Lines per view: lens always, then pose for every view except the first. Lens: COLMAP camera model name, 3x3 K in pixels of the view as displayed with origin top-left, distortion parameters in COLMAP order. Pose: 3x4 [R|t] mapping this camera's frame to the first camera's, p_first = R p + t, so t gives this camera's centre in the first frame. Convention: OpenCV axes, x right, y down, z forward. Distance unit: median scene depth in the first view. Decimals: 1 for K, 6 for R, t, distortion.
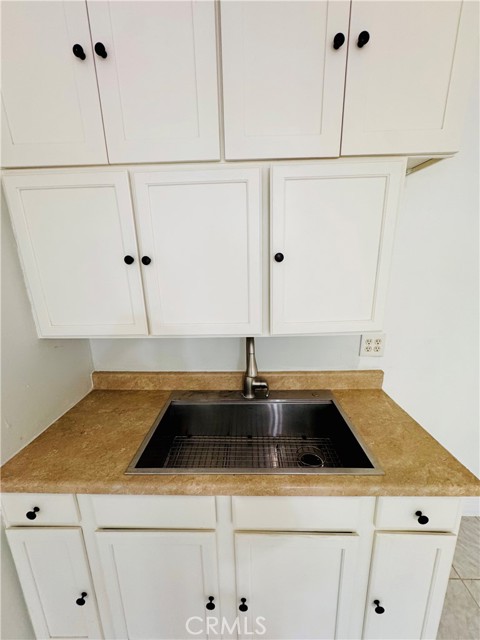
lens RADIAL K [[254.9, 0, 241.6], [0, 254.9, 318.8], [0, 0, 1]] dist [-0.002287, 0.000403]
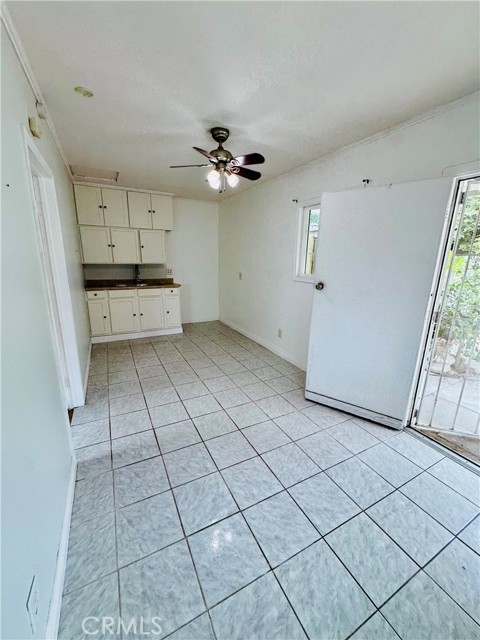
lens RADIAL K [[254.9, 0, 239.1], [0, 254.9, 319.9], [0, 0, 1]] dist [-0.002287, 0.000403]
pose [[0.872229, -0.083224, 0.481965, -0.788259], [0.078690, 0.996458, 0.029657, 1.284246], [-0.482726, 0.012058, 0.875689, -4.624437]]
